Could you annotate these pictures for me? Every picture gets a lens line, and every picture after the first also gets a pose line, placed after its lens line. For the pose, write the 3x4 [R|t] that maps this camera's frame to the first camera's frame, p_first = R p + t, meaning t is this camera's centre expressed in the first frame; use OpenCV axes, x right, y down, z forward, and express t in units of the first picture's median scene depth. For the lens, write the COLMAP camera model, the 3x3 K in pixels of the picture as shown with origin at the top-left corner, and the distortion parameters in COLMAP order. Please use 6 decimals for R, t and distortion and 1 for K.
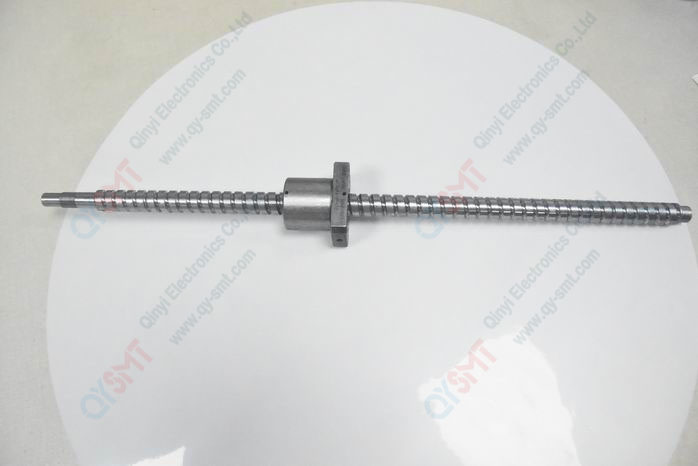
lens RADIAL K [[502.6, 0, 350.4], [0, 502.6, 231.2], [0, 0, 1]] dist [0.008460, 0.005732]
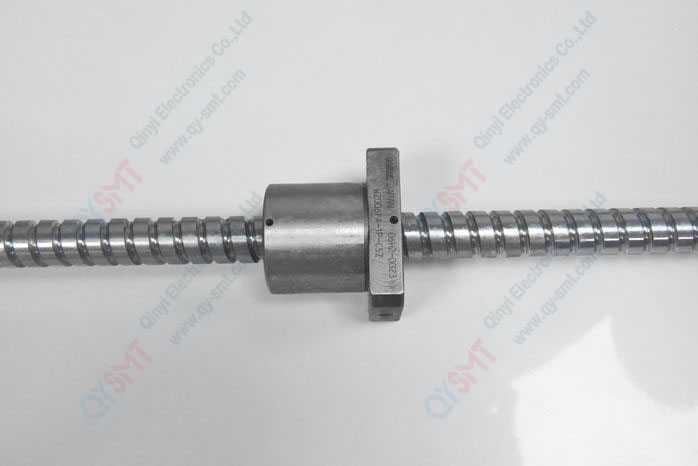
lens RADIAL K [[724.7, 0, 349.6], [0, 724.7, 232.1], [0, 0, 1]] dist [-0.014280, 0.000000]
pose [[0.997285, -0.042963, -0.059805, -0.010393], [0.039291, 0.997347, -0.061282, -0.016986], [0.062280, 0.058766, 0.996327, 0.318183]]
